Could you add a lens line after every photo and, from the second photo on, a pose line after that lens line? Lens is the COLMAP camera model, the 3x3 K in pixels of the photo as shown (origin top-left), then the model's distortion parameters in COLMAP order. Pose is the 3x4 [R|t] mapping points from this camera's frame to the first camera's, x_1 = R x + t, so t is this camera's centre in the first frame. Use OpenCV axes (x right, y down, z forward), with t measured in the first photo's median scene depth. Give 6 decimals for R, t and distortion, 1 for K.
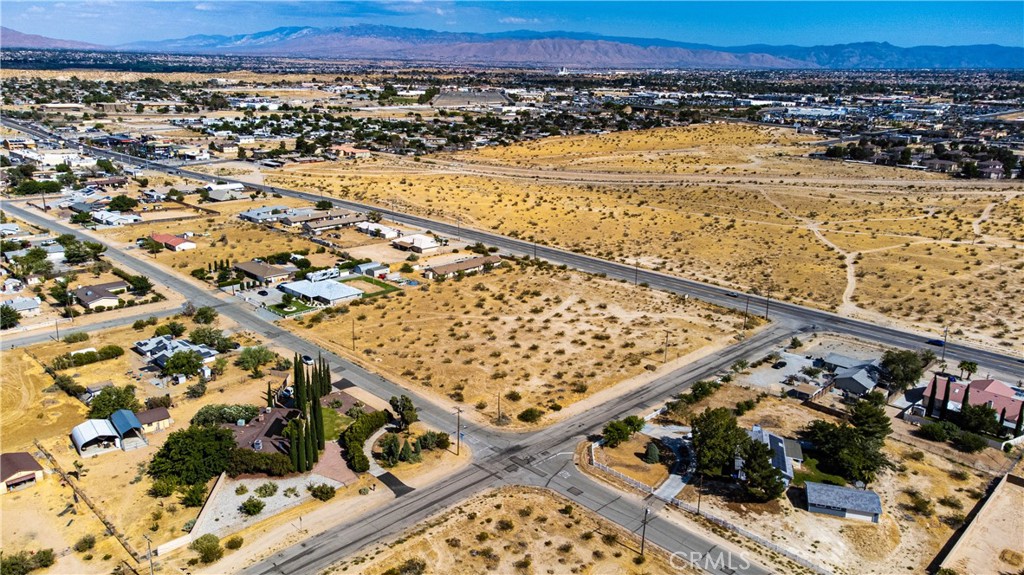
lens RADIAL K [[764.9, 0, 508.4], [0, 764.9, 289.0], [0, 0, 1]] dist [0.042609, 0.008404]
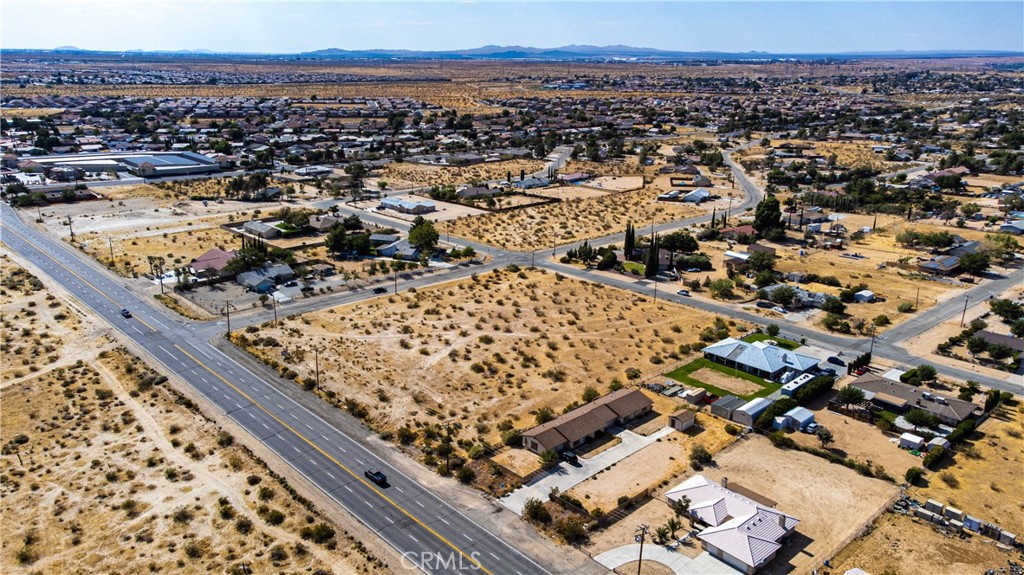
lens RADIAL K [[764.9, 0, 508.4], [0, 764.9, 289.0], [0, 0, 1]] dist [0.042609, 0.008404]
pose [[-0.998408, -0.038409, 0.041307, -0.022090], [-0.008785, 0.829275, 0.558771, -0.511389], [-0.055717, 0.557519, -0.828292, 1.714227]]
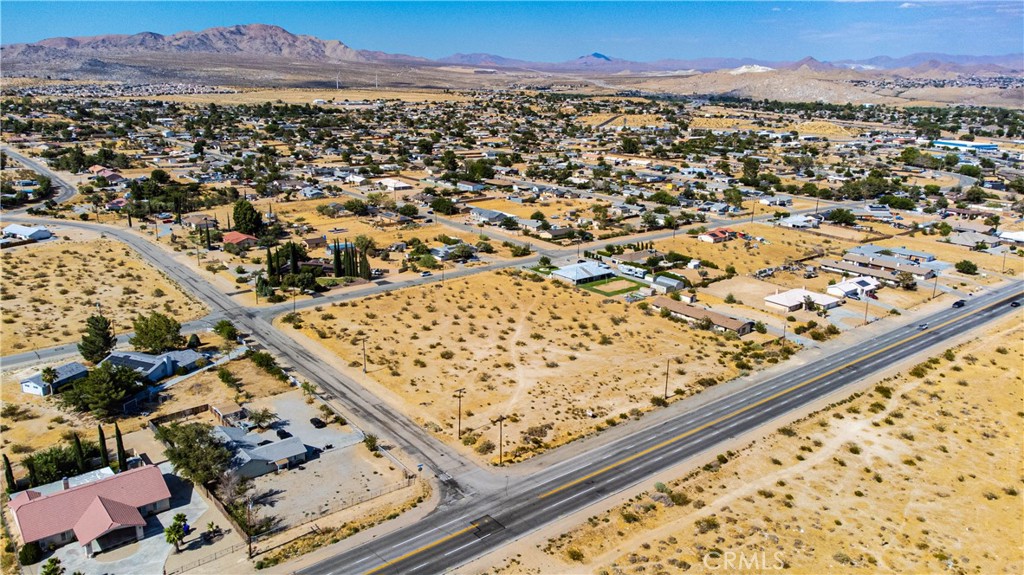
lens RADIAL K [[764.9, 0, 508.4], [0, 764.9, 289.0], [0, 0, 1]] dist [0.042609, 0.008404]
pose [[-0.108322, 0.252868, -0.961418, 0.908081], [-0.307638, 0.911109, 0.274298, -0.263867], [0.945317, 0.325481, -0.020901, 0.986780]]
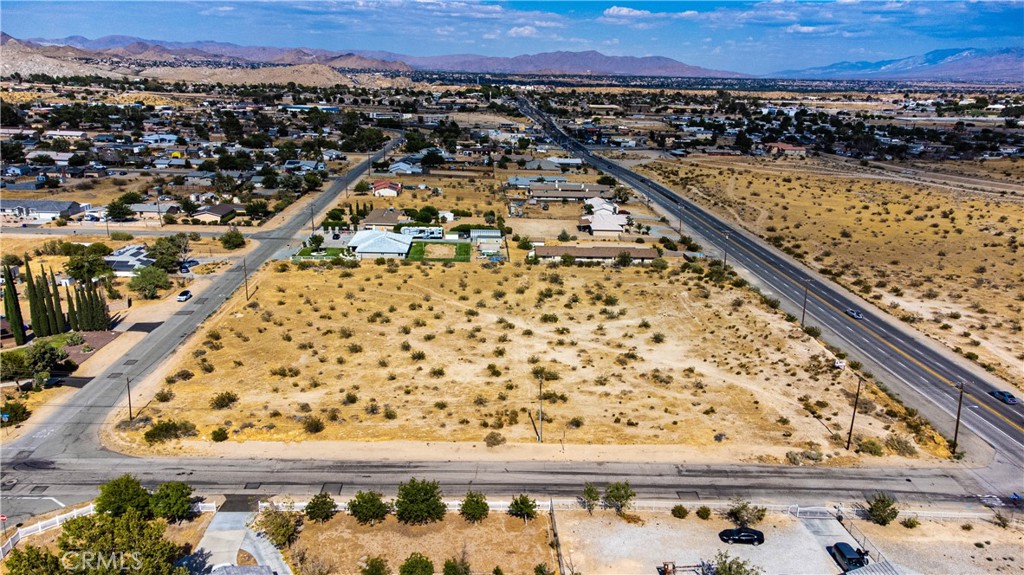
lens RADIAL K [[764.9, 0, 508.4], [0, 764.9, 289.0], [0, 0, 1]] dist [0.042609, 0.008404]
pose [[0.726303, 0.184635, -0.662113, 0.430606], [-0.205840, 0.977467, 0.046778, -0.017873], [0.655831, 0.102314, 0.747942, 0.515958]]
